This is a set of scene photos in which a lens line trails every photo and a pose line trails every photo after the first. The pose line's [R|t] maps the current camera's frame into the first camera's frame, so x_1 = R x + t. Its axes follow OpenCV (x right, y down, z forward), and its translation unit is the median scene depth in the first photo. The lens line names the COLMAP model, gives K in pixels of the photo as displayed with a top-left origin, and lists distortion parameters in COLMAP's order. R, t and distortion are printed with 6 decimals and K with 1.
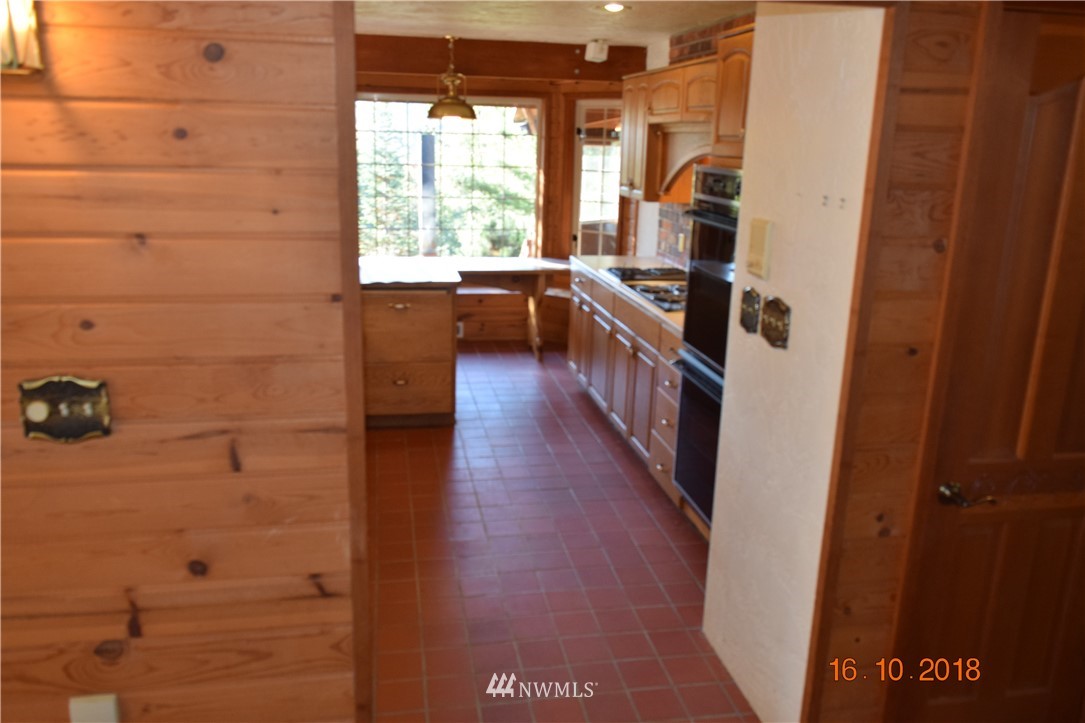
lens RADIAL K [[843.2, 0, 539.7], [0, 843.2, 361.1], [0, 0, 1]] dist [-0.020328, 0.004146]
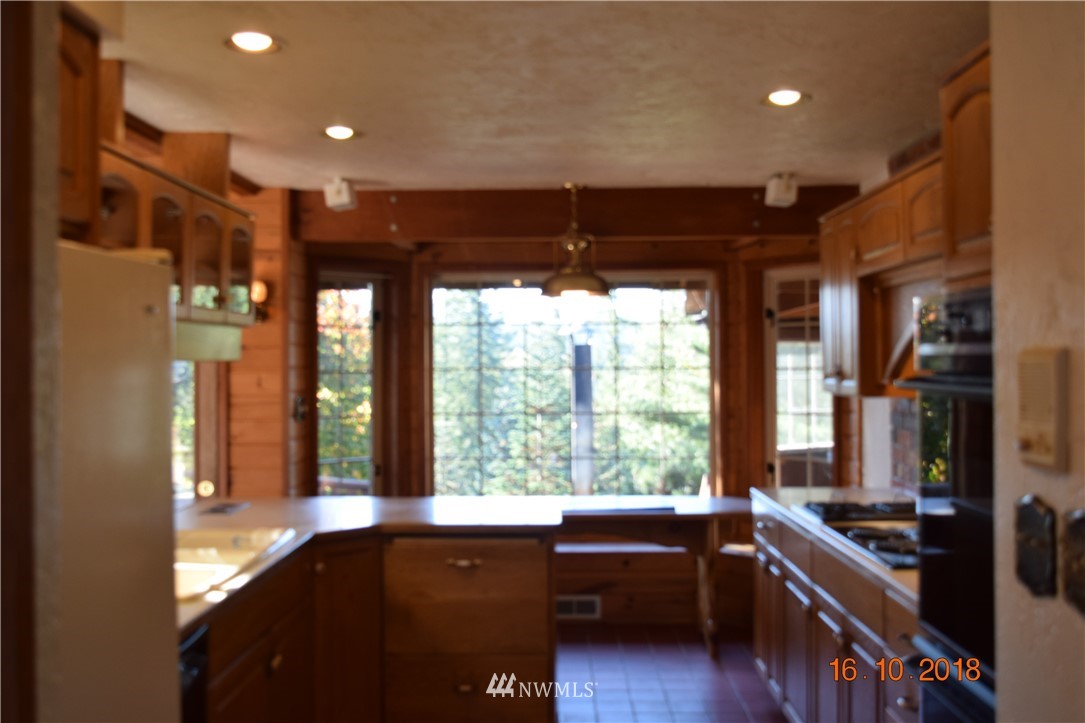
lens RADIAL K [[1095.8, 0, 540.7], [0, 1095.8, 357.5], [0, 0, 1]] dist [-0.026389, 0.000000]
pose [[0.980059, -0.035779, -0.195458, 0.044609], [-0.017256, 0.964615, -0.263098, 0.000861], [0.197955, 0.261224, 0.944762, 0.151959]]
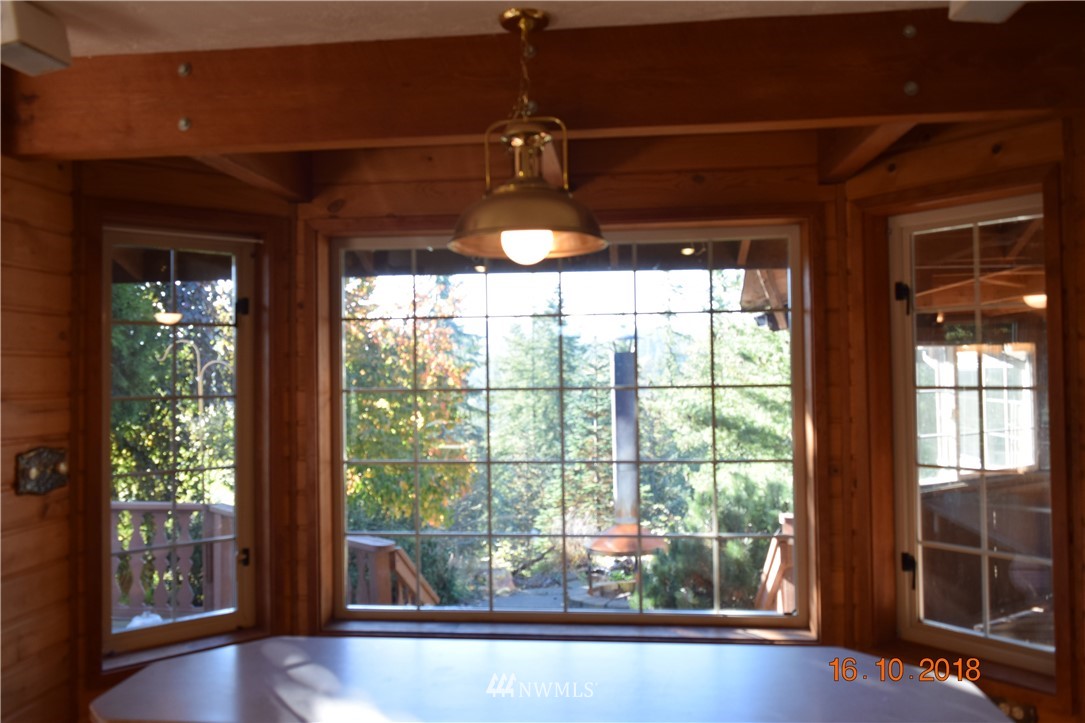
lens RADIAL K [[843.2, 0, 542.0], [0, 843.2, 359.5], [0, 0, 1]] dist [-0.020328, 0.004146]
pose [[0.958827, -0.046254, -0.280198, -0.007410], [-0.031705, 0.963045, -0.267468, -0.158636], [0.282215, 0.265339, 0.921927, 0.722054]]
